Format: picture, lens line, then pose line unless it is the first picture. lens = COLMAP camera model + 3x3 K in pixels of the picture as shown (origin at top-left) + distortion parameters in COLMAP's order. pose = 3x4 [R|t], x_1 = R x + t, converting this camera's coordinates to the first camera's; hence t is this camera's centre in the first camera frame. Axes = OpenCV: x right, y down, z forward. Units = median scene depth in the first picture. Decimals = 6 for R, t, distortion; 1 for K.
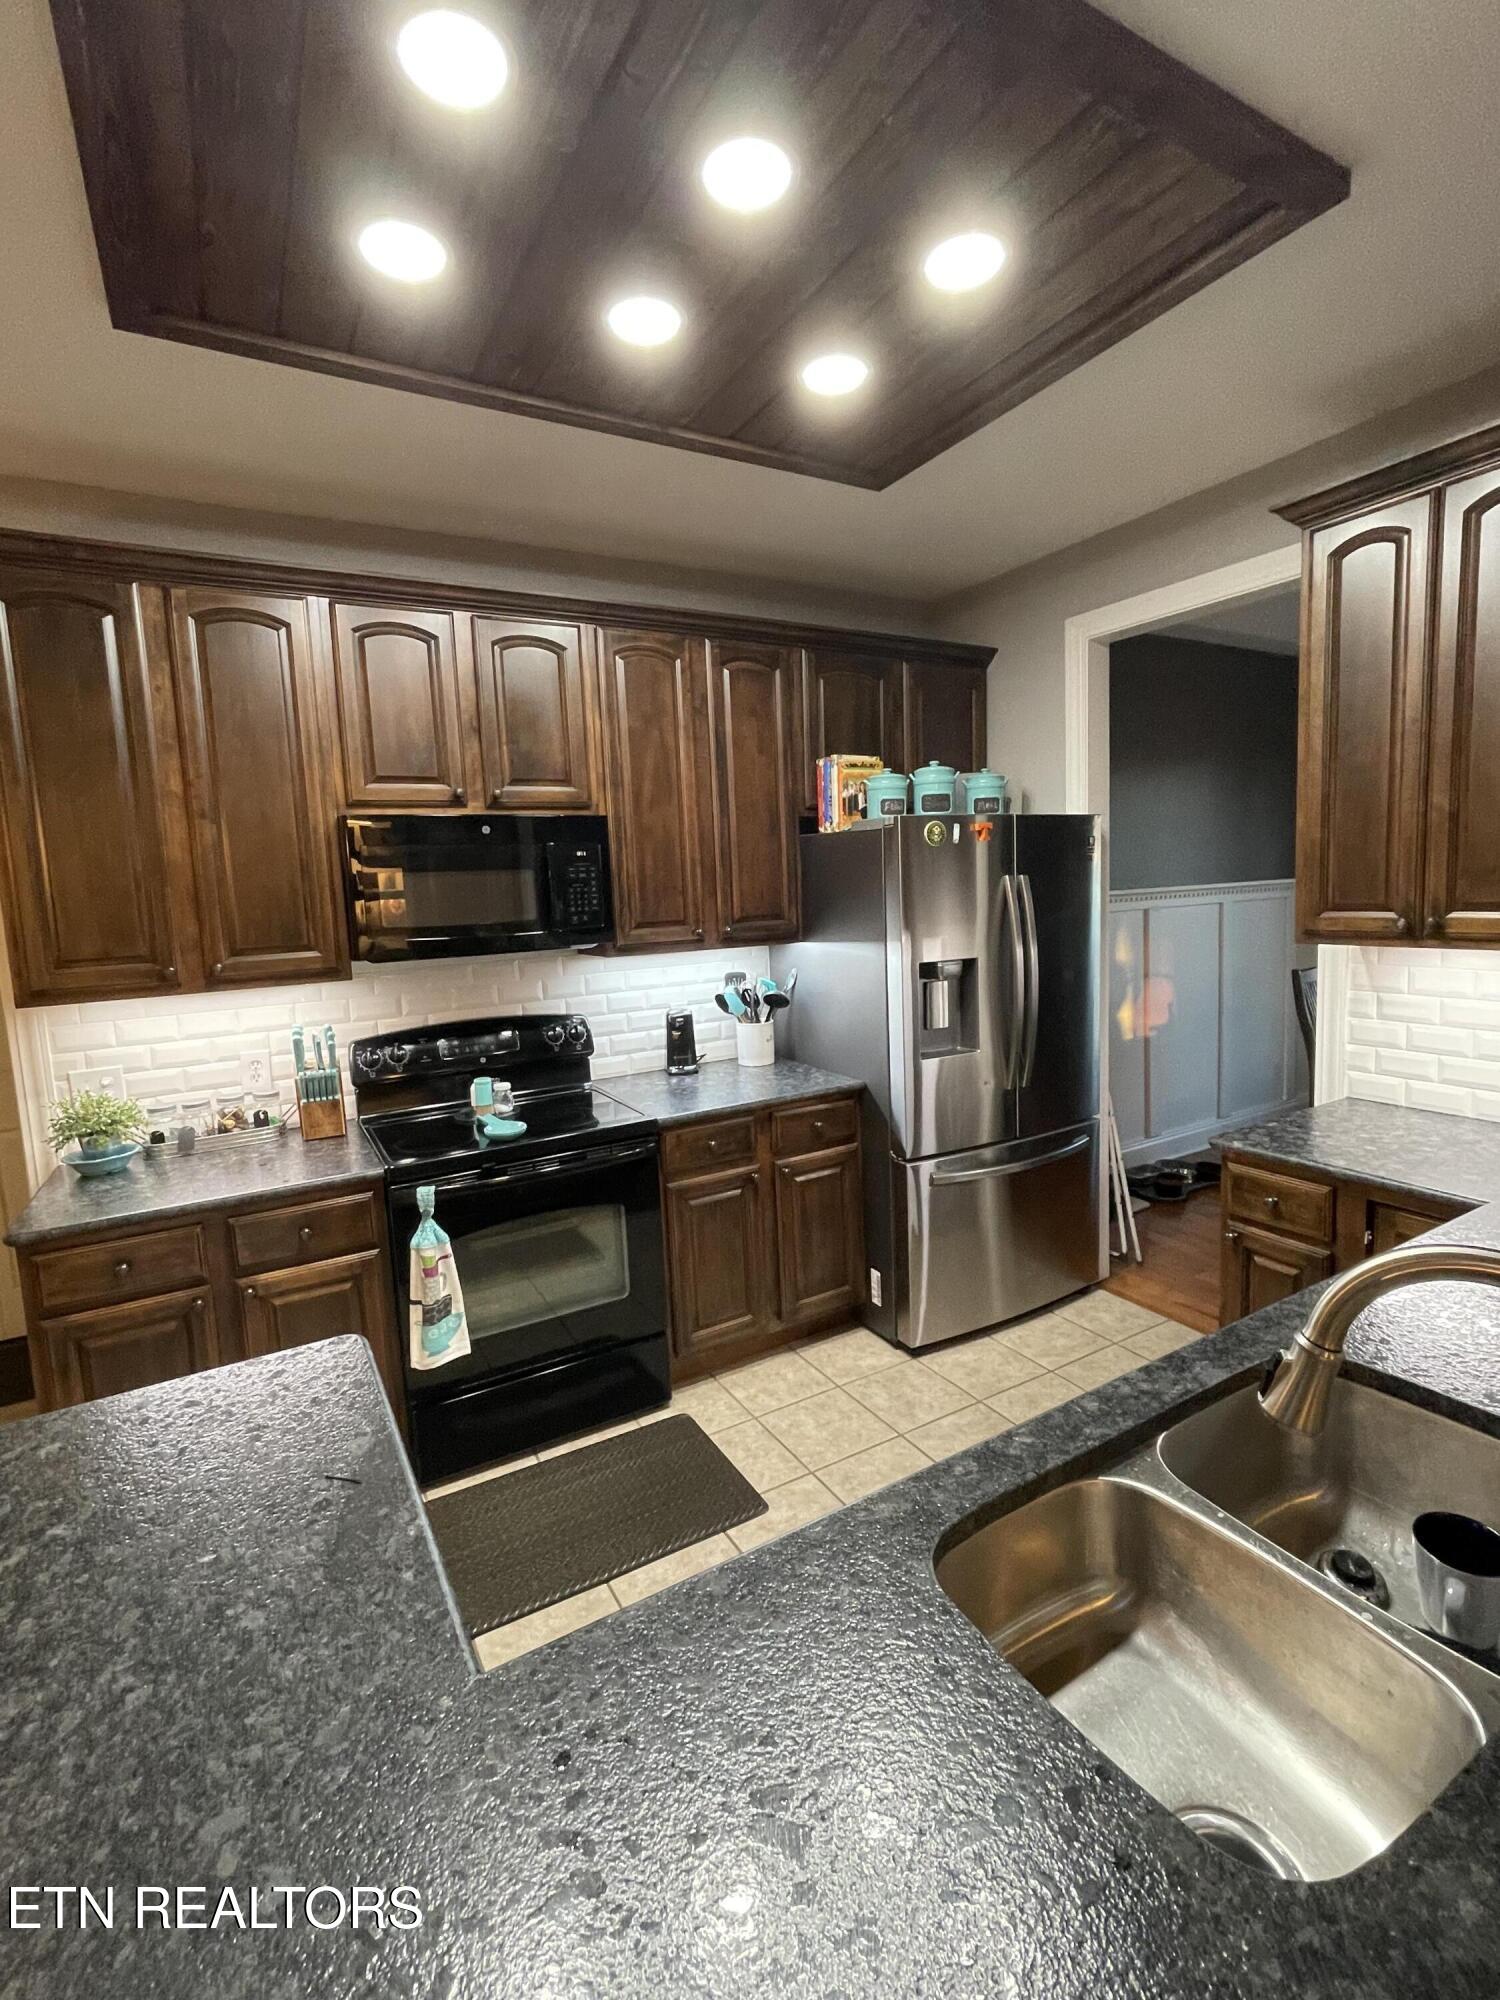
lens RADIAL K [[912.0, 0, 753.5], [0, 912.0, 989.5], [0, 0, 1]] dist [-0.004943, 0.001827]
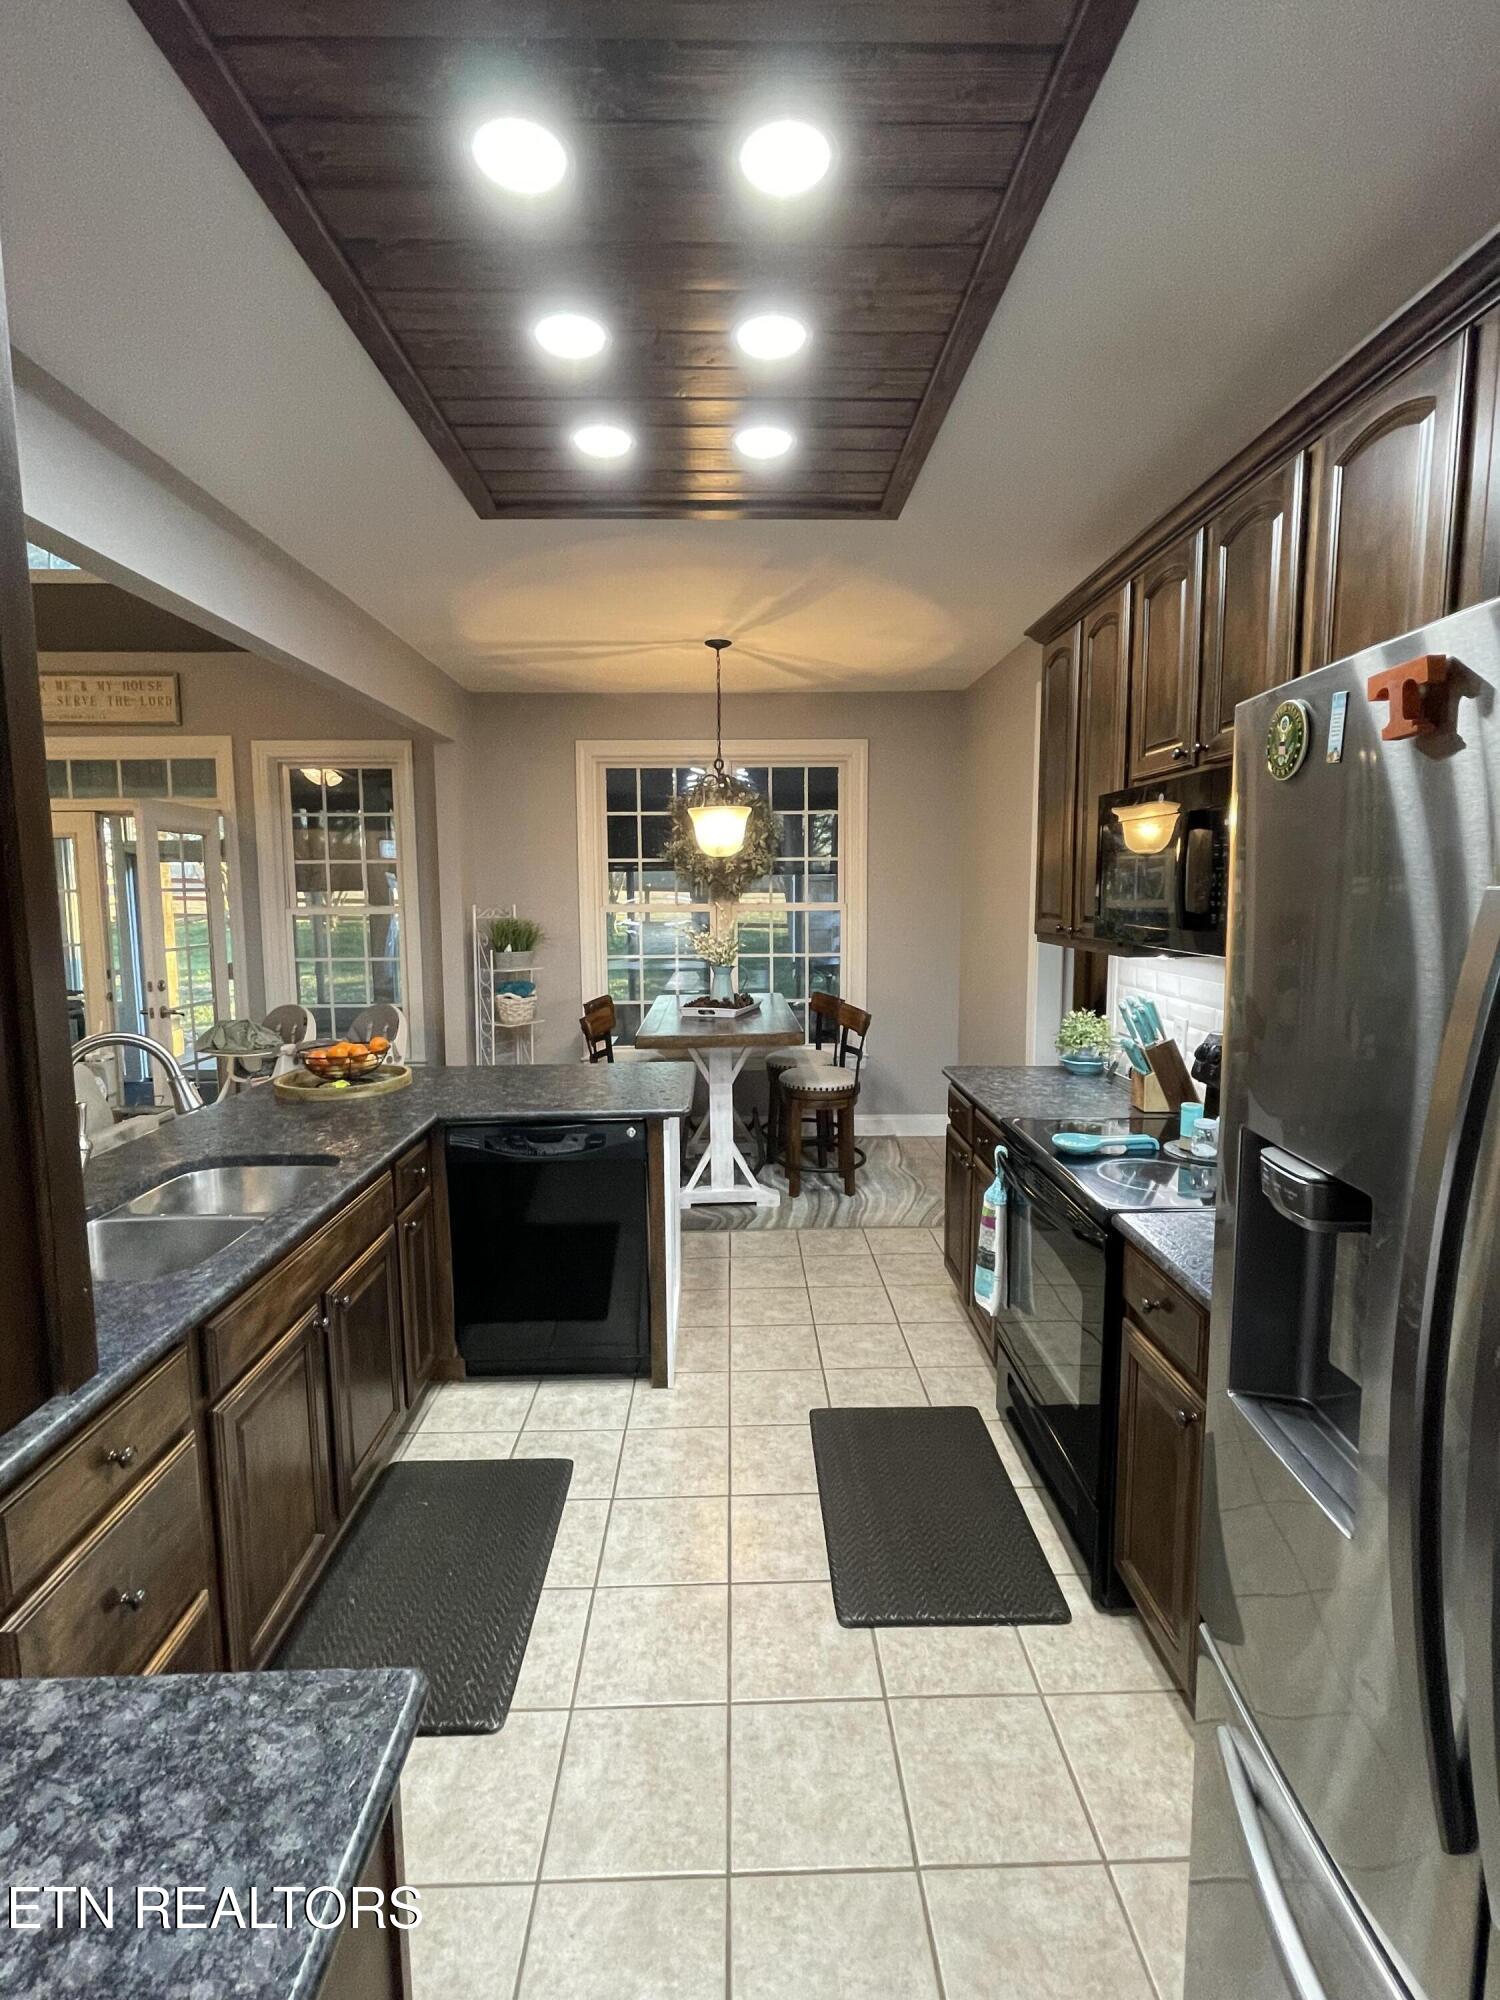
lens RADIAL K [[912.0, 0, 741.6], [0, 912.0, 991.7], [0, 0, 1]] dist [-0.004943, 0.001827]
pose [[-0.475522, 0.143485, -0.867923, 0.634403], [-0.071742, 0.976997, 0.200823, -0.149978], [0.876773, 0.157762, -0.454290, 1.090098]]
